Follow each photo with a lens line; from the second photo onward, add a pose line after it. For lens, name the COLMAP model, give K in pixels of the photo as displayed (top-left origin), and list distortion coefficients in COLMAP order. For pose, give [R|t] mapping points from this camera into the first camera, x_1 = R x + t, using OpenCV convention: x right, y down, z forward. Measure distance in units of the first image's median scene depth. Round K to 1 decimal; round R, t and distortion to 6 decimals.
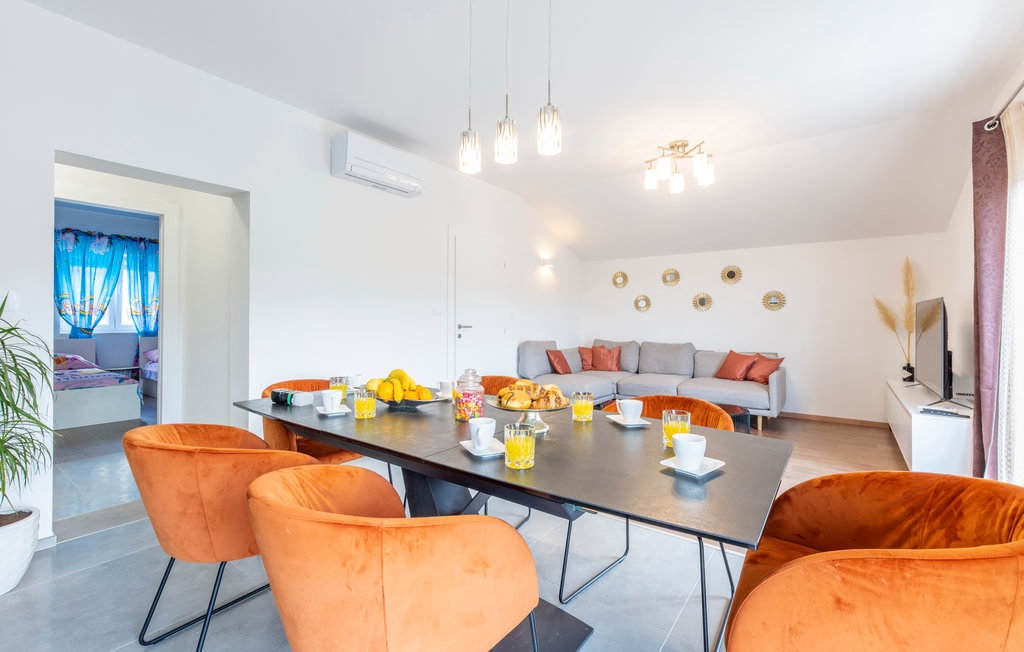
lens RADIAL K [[456.5, 0, 510.5], [0, 456.5, 321.4], [0, 0, 1]] dist [0.003033, 0.000170]
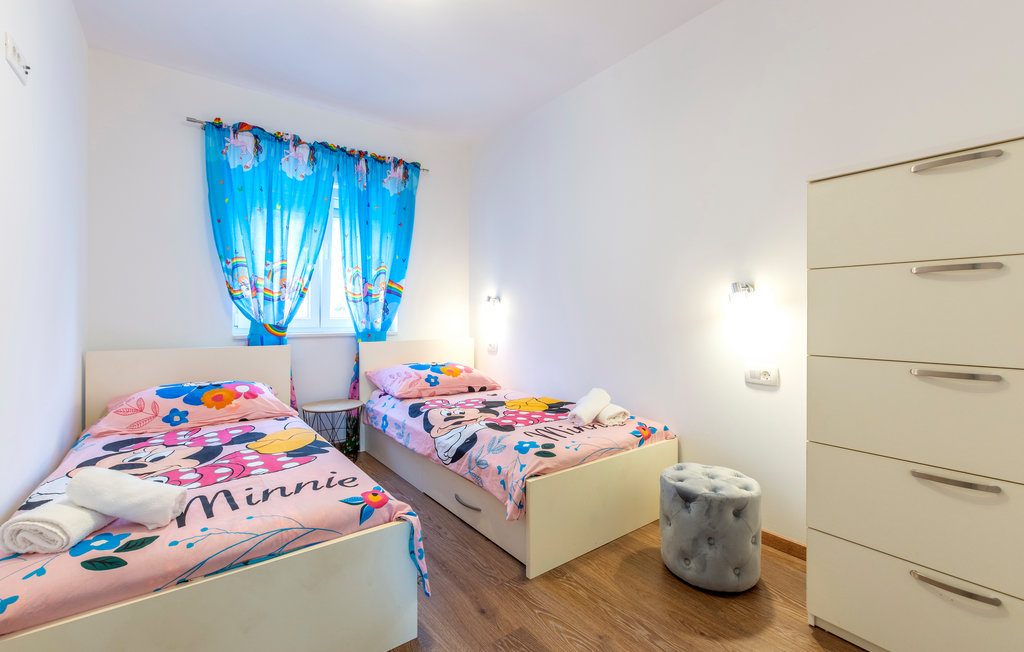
lens RADIAL K [[456.5, 0, 514.1], [0, 456.5, 323.0], [0, 0, 1]] dist [0.003033, 0.000170]
pose [[0.962811, -0.005567, -0.270120, -0.513841], [0.006667, 0.999973, 0.003157, 0.012347], [0.270095, -0.004841, 0.962822, 0.560536]]
